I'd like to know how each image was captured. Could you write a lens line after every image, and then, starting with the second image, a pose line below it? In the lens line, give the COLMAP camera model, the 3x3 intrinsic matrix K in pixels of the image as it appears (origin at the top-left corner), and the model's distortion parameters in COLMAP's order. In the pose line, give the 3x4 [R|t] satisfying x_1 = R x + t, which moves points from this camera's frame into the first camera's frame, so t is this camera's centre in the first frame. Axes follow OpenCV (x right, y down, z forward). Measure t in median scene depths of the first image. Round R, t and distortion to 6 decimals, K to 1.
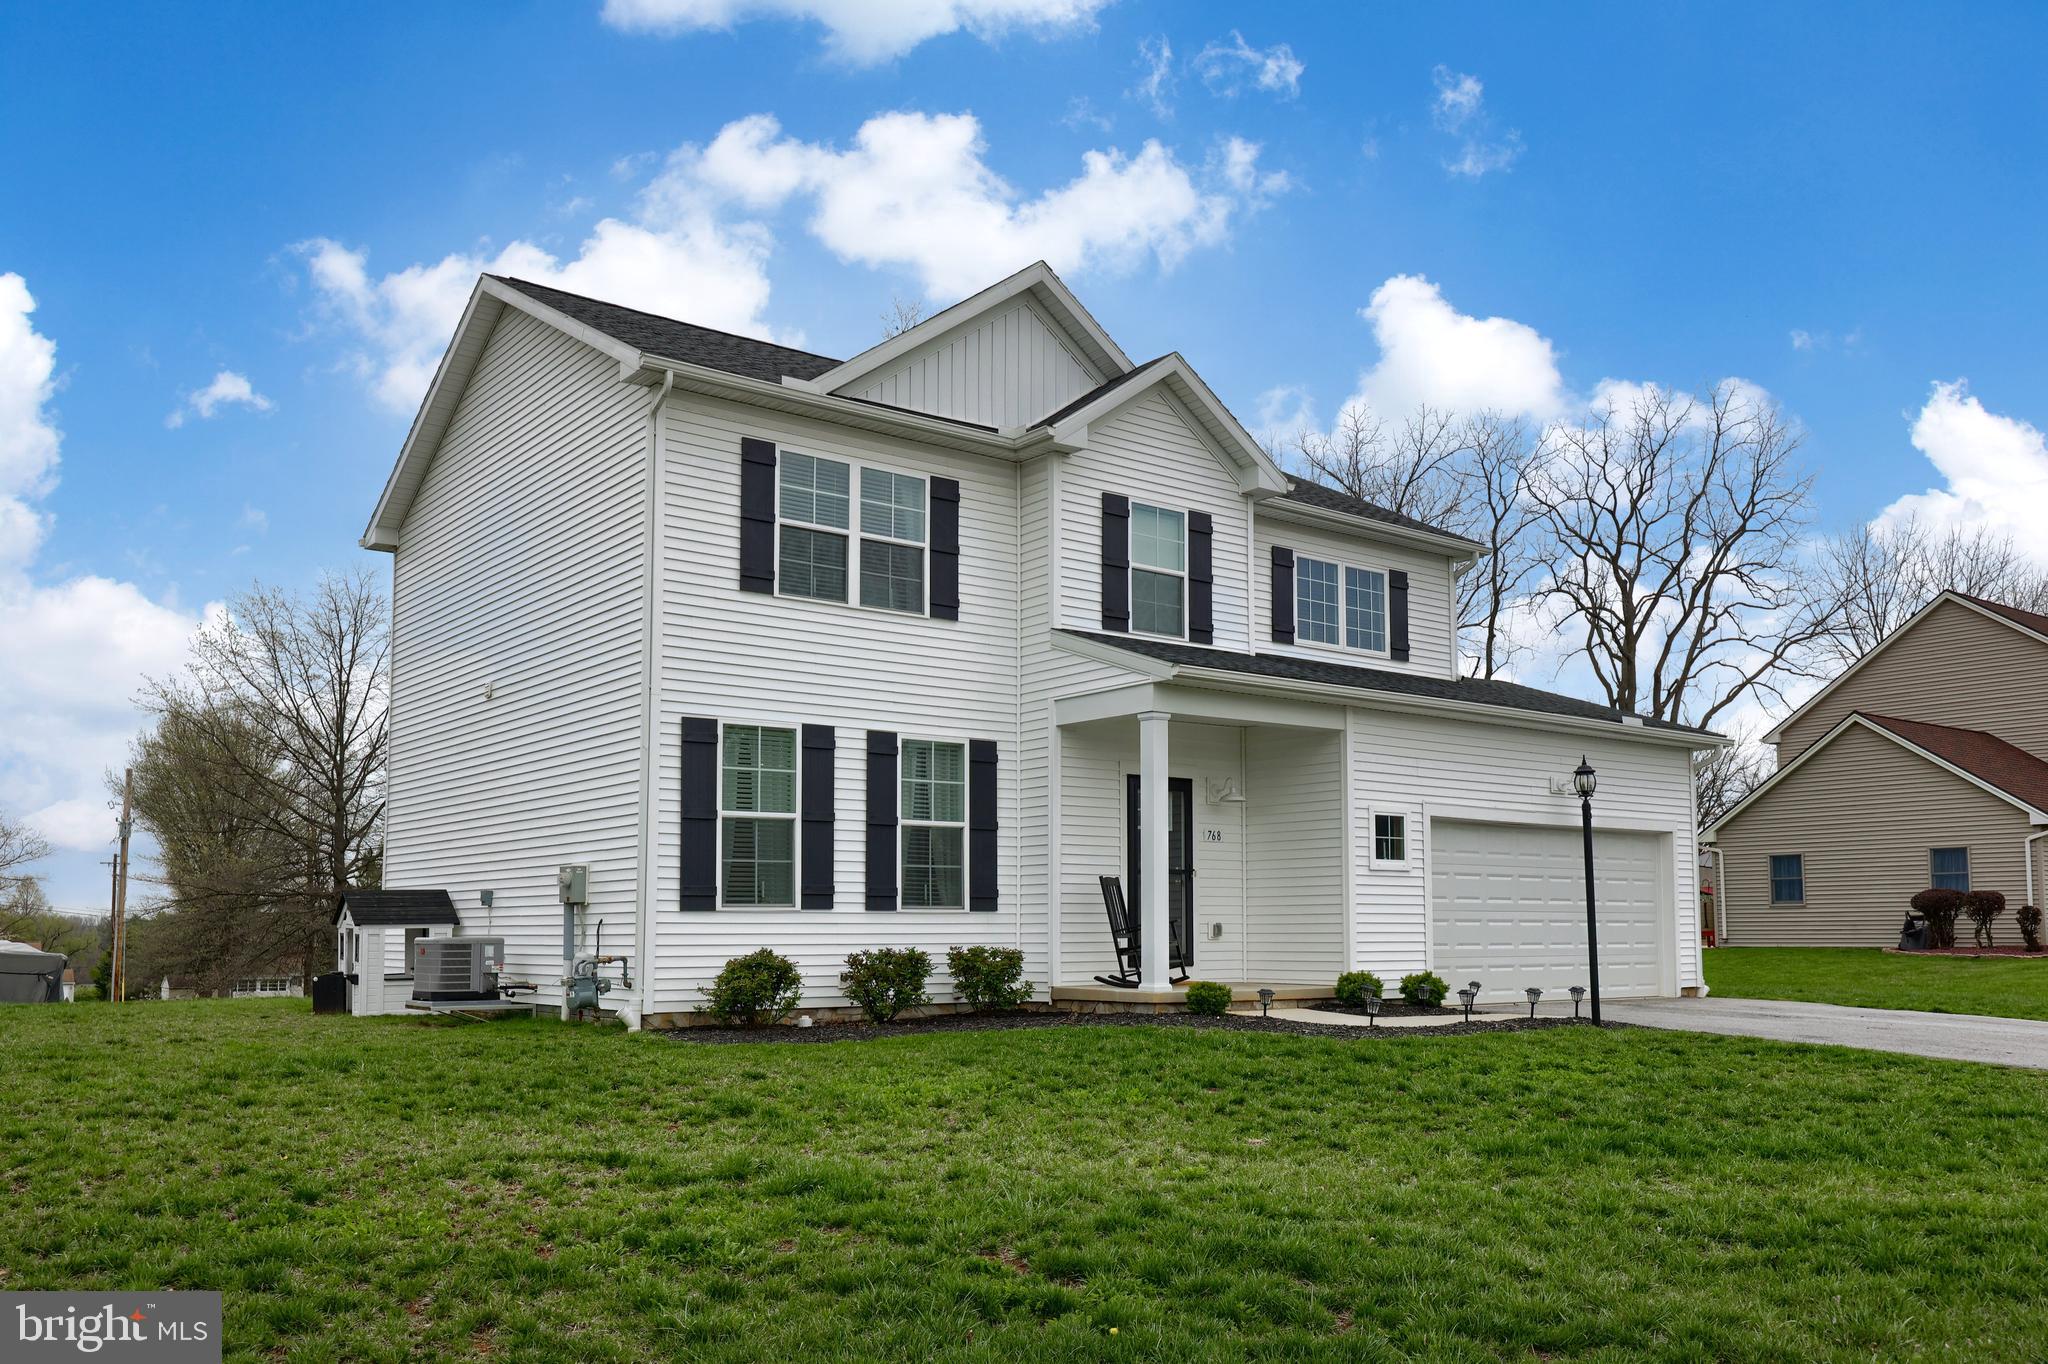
lens RADIAL K [[1622.3, 0, 1035.4], [0, 1622.3, 835.4], [0, 0, 1]] dist [0.004724, 0.010899]
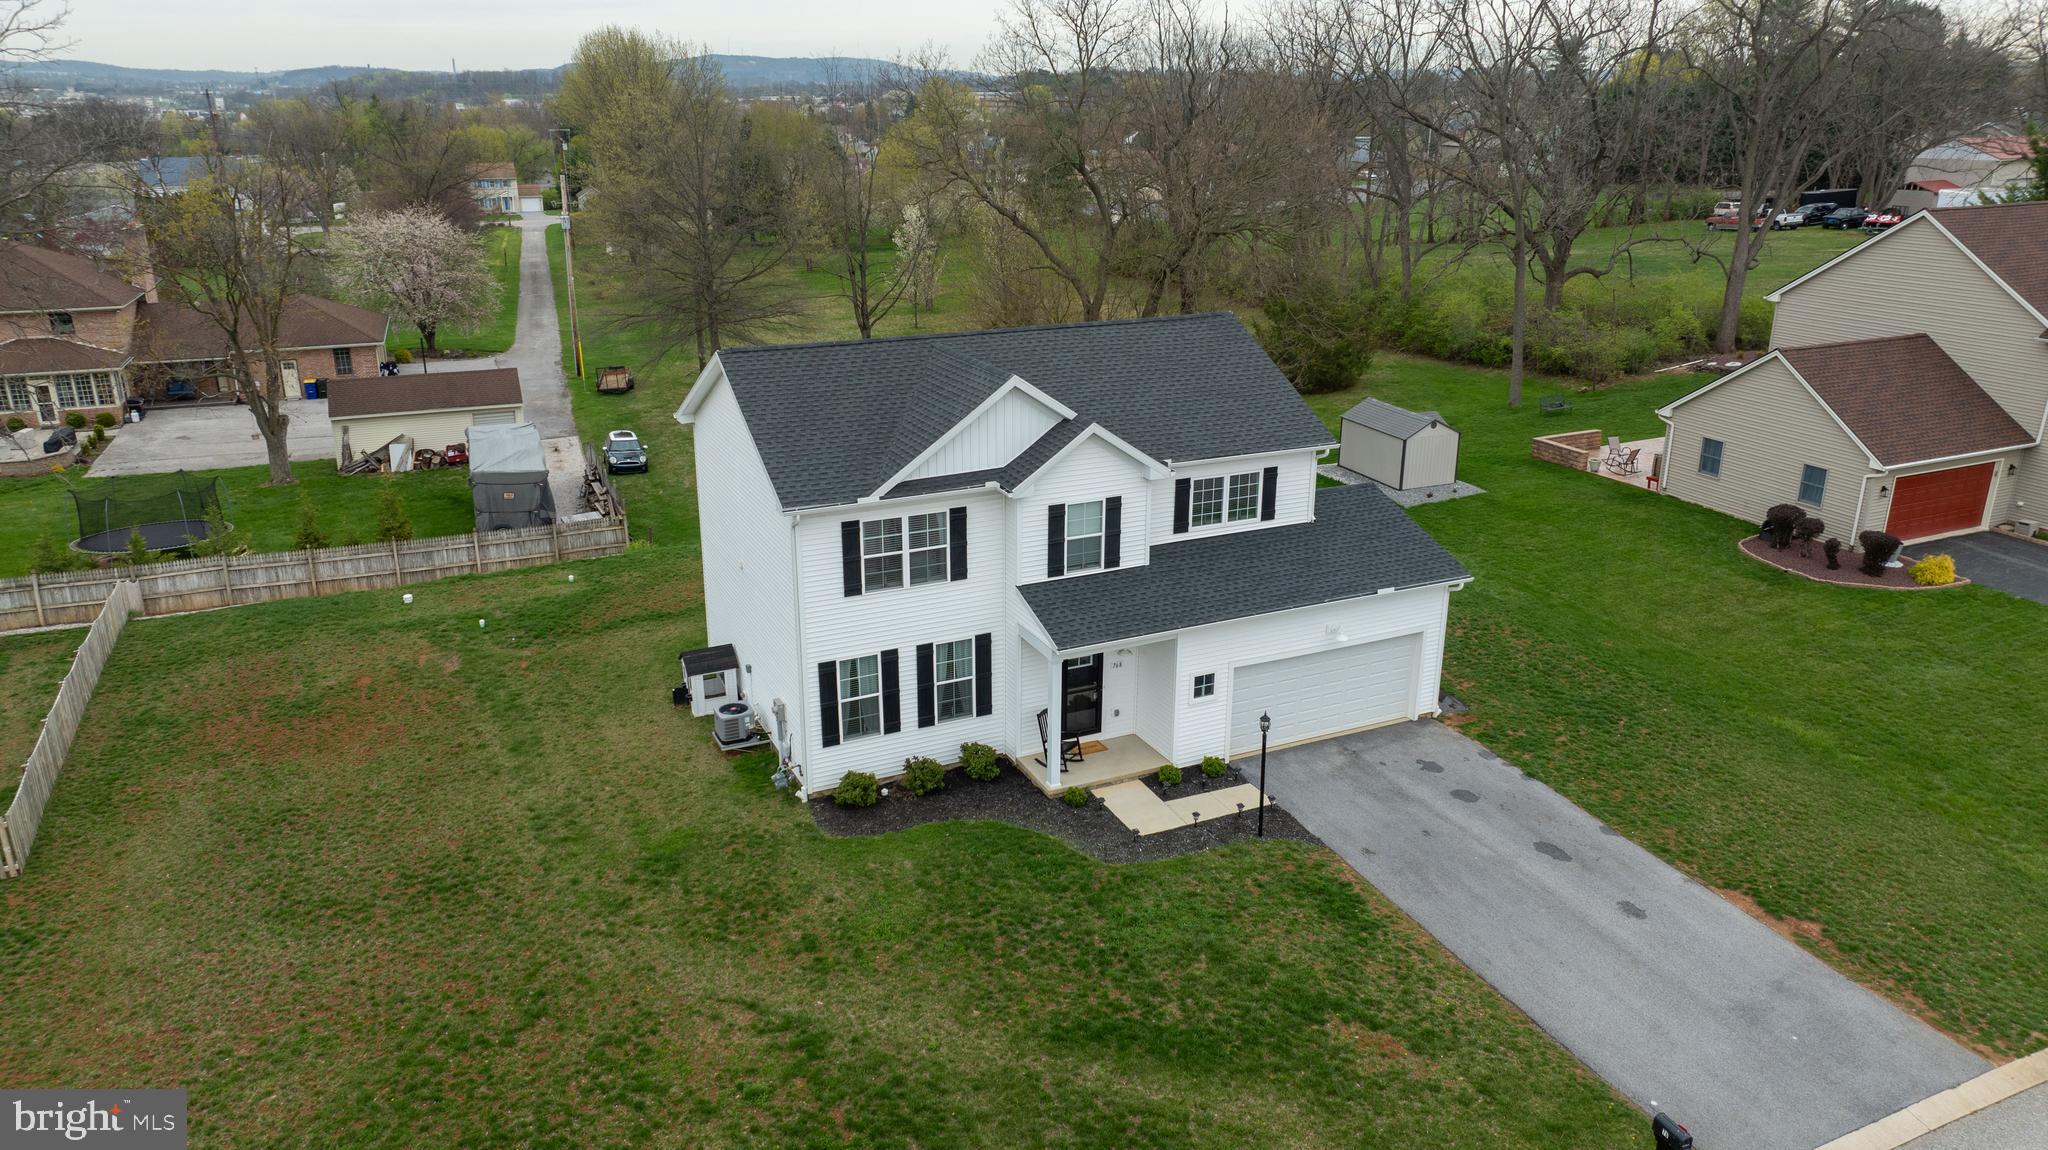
lens RADIAL K [[1424.2, 0, 1044.6], [0, 1424.2, 576.7], [0, 0, 1]] dist [-0.017688, 0.022014]
pose [[0.978524, 0.077651, -0.190946, 0.358276], [0.003377, 0.920169, 0.391506, -0.787007], [0.206103, -0.383743, 0.900146, -0.472346]]
